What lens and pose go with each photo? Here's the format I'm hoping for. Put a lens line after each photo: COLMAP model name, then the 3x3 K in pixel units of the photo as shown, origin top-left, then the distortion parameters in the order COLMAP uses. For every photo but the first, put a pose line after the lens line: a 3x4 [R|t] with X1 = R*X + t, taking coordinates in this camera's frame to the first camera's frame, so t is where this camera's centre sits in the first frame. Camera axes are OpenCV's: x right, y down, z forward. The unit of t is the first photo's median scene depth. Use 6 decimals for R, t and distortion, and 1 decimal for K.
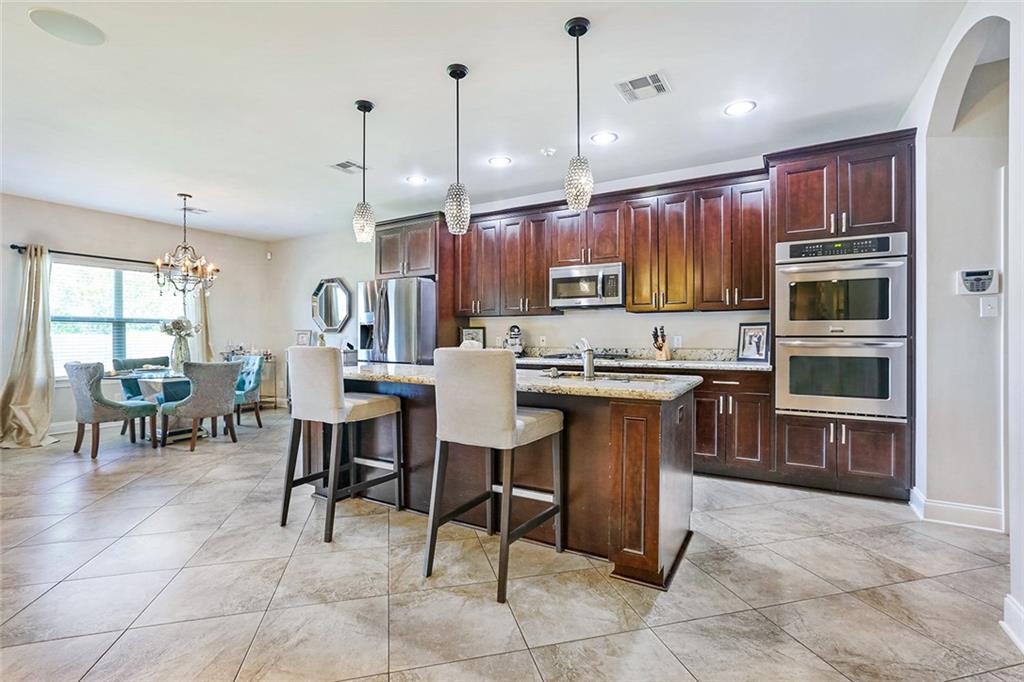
lens RADIAL K [[466.6, 0, 515.0], [0, 466.6, 339.1], [0, 0, 1]] dist [-0.009793, 0.004475]
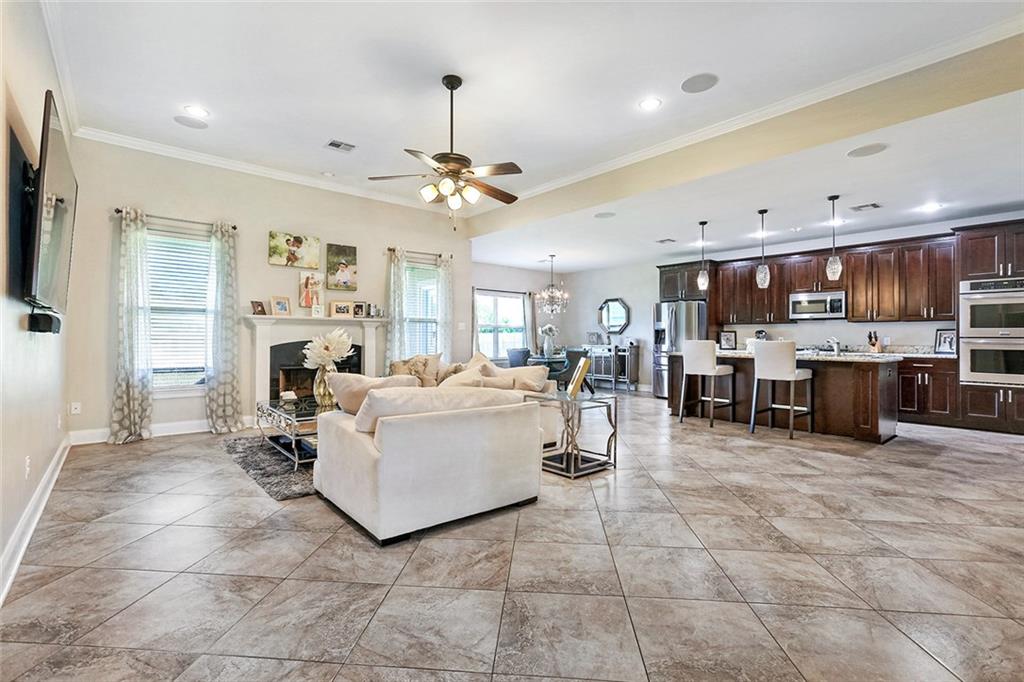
lens RADIAL K [[466.6, 0, 504.2], [0, 466.6, 335.5], [0, 0, 1]] dist [-0.009793, 0.004475]
pose [[0.940343, 0.008321, -0.340127, -0.349316], [-0.014330, 0.999782, -0.015157, 0.031040], [0.339927, 0.019126, 0.940257, -0.957156]]
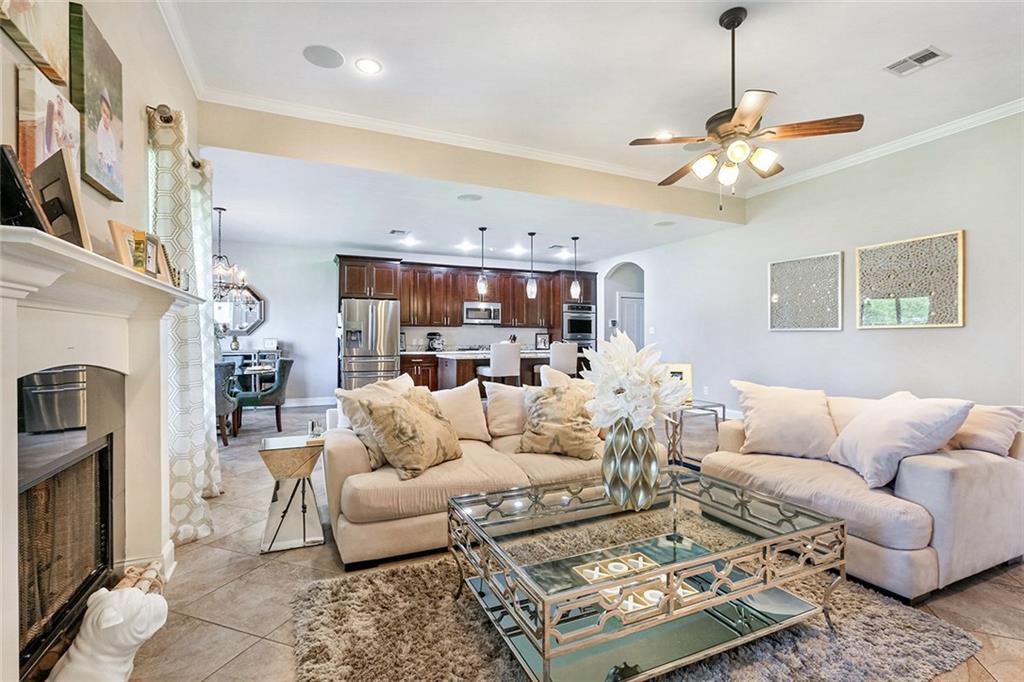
lens RADIAL K [[466.6, 0, 508.4], [0, 466.6, 334.3], [0, 0, 1]] dist [-0.009793, 0.004475]
pose [[0.582772, 0.015958, 0.812479, -1.554286], [0.005457, 0.999708, -0.023550, 0.024233], [-0.812617, 0.018158, 0.582515, -0.258649]]
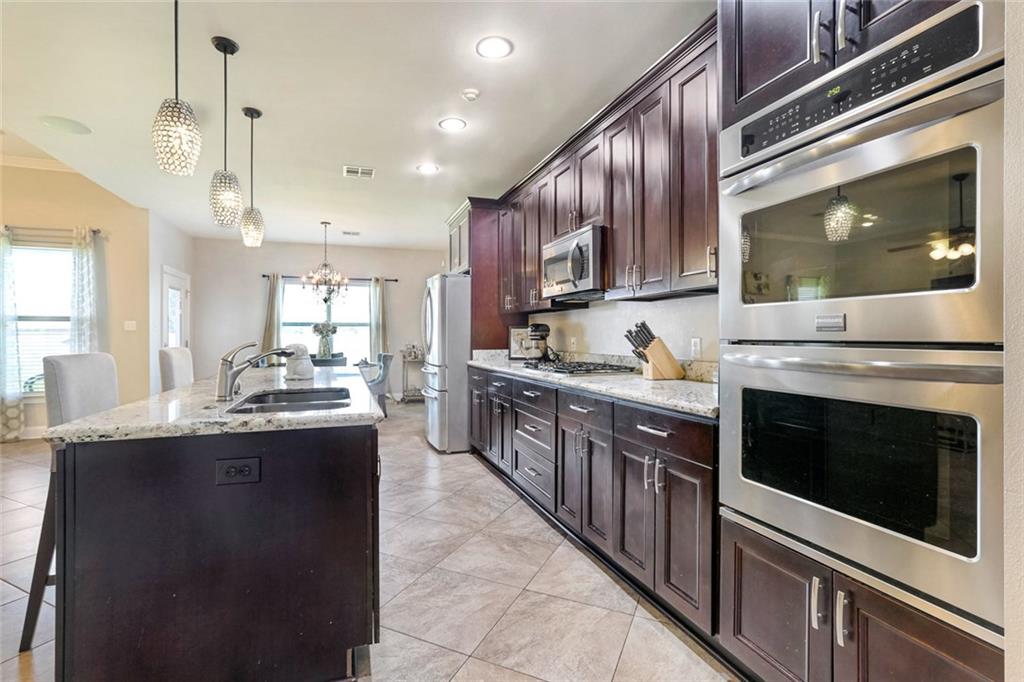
lens RADIAL K [[466.6, 0, 505.5], [0, 466.6, 339.1], [0, 0, 1]] dist [-0.009793, 0.004475]
pose [[0.767707, 0.005716, -0.640776, 0.592167], [-0.004266, 0.999984, 0.003810, -0.007427], [0.640787, -0.000191, 0.767719, 0.453347]]
